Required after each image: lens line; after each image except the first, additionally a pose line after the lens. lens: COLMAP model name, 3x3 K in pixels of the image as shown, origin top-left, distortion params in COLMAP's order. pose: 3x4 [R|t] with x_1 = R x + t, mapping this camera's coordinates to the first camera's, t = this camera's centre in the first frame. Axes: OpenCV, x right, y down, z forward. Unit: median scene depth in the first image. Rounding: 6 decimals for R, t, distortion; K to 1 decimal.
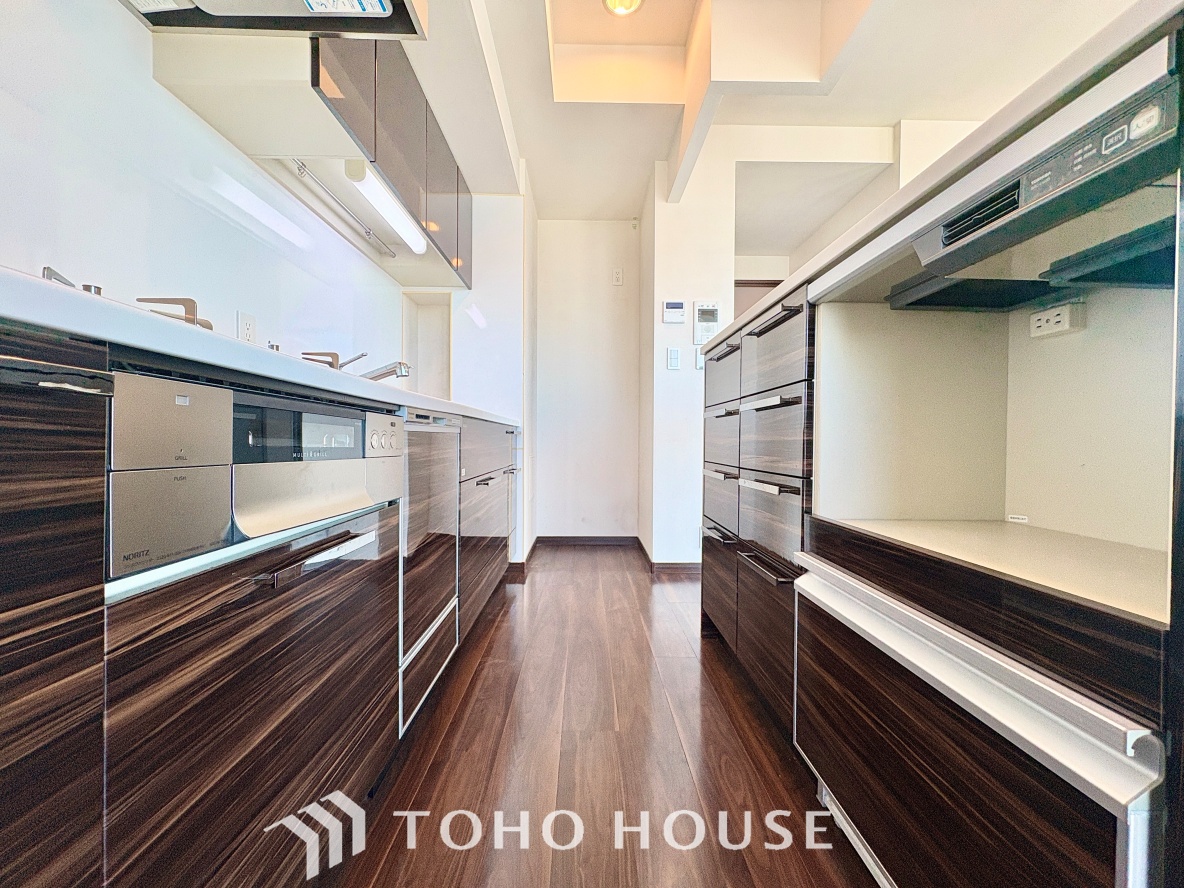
lens RADIAL K [[477.3, 0, 592.0], [0, 477.3, 444.0], [0, 0, 1]] dist [0.009955, 0.000013]
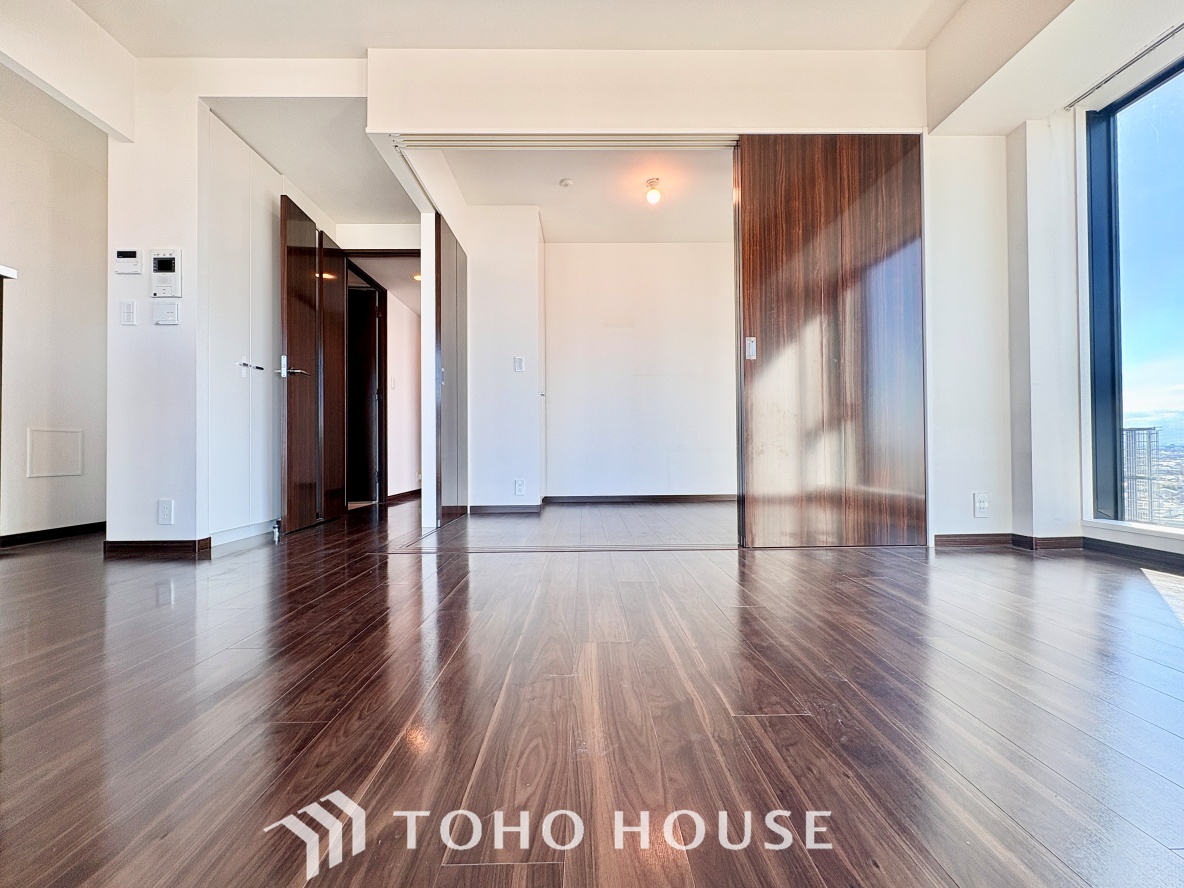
lens RADIAL K [[465.6, 0, 594.0], [0, 465.6, 446.1], [0, 0, 1]] dist [0.000041, 0.000200]
pose [[0.999936, -0.009580, -0.005969, 1.056787], [0.009504, 0.999875, -0.012672, 0.091689], [0.006090, 0.012615, 0.999902, 0.131015]]
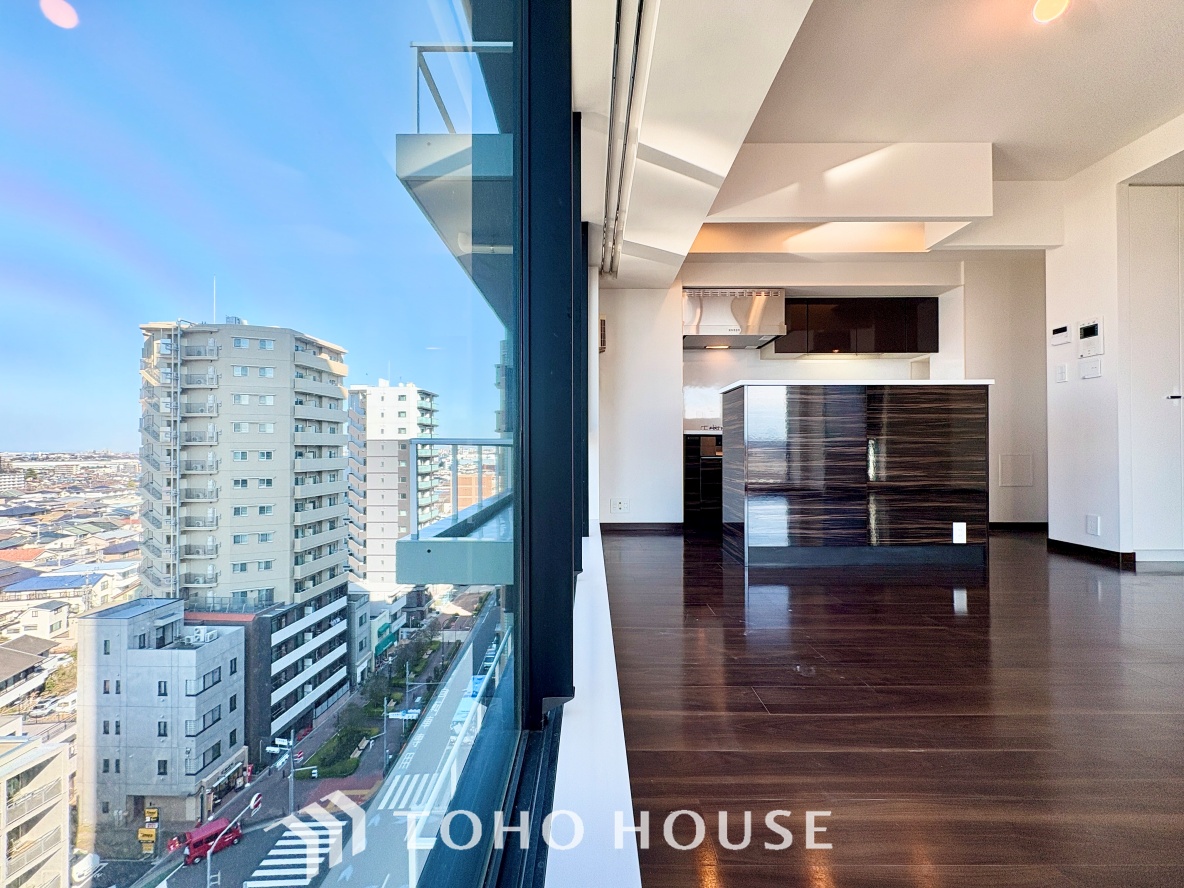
lens RADIAL K [[469.6, 0, 592.0], [0, 469.6, 444.0], [0, 0, 1]] dist [-0.000619, -0.000033]
pose [[-0.014769, -0.012263, -0.999816, 1.390874], [0.000331, 0.999925, -0.012270, 0.016010], [0.999891, -0.000512, -0.014764, -0.182336]]
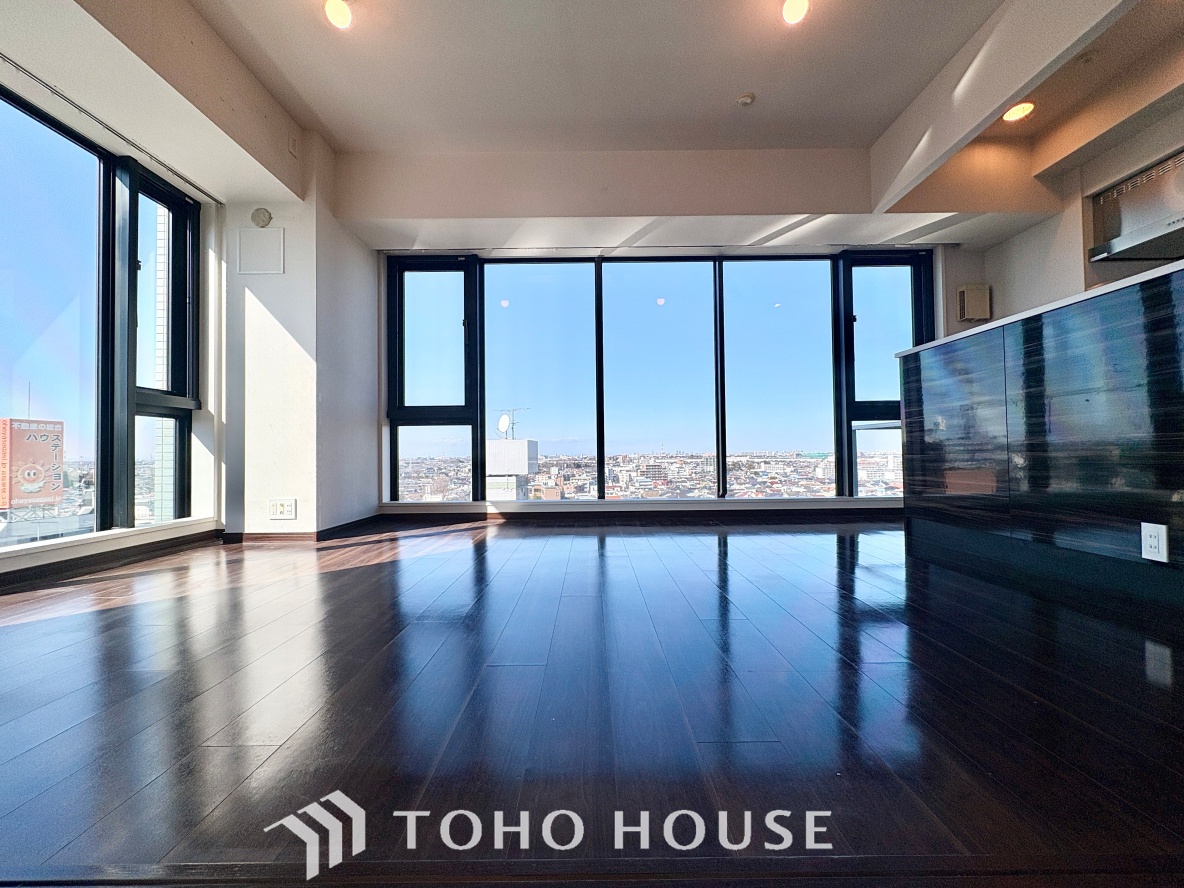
lens RADIAL K [[469.6, 0, 592.0], [0, 469.6, 444.0], [0, 0, 1]] dist [-0.000619, -0.000033]
pose [[-0.999863, 0.010095, 0.013145, 1.031756], [0.009854, 0.999785, -0.018244, 0.081454], [-0.013326, -0.018112, -0.999747, 1.219019]]
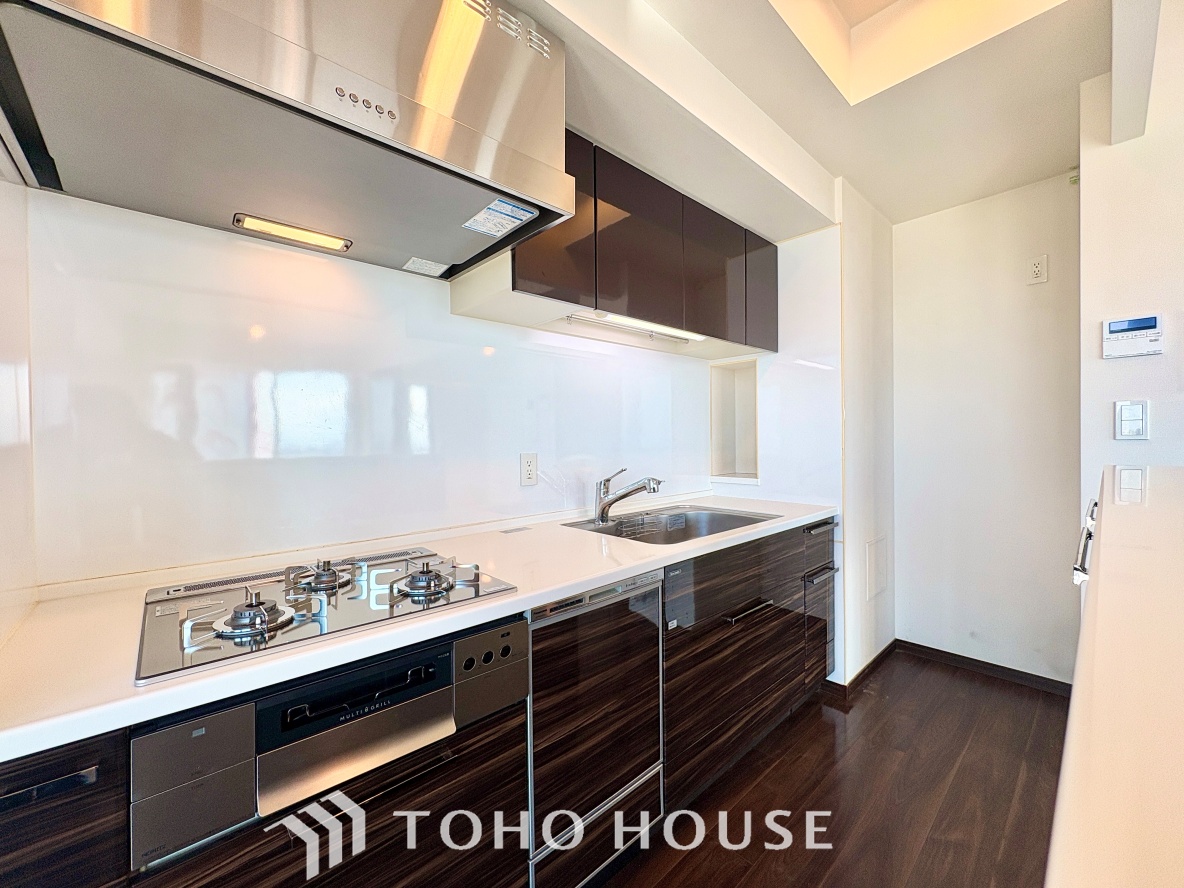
lens RADIAL K [[477.3, 0, 592.0], [0, 477.3, 444.0], [0, 0, 1]] dist [0.009955, 0.000013]
pose [[0.664928, -0.005512, -0.746887, 0.174306], [0.012257, 0.999919, 0.003532, -0.161832], [0.746807, -0.011504, 0.664942, 0.160539]]
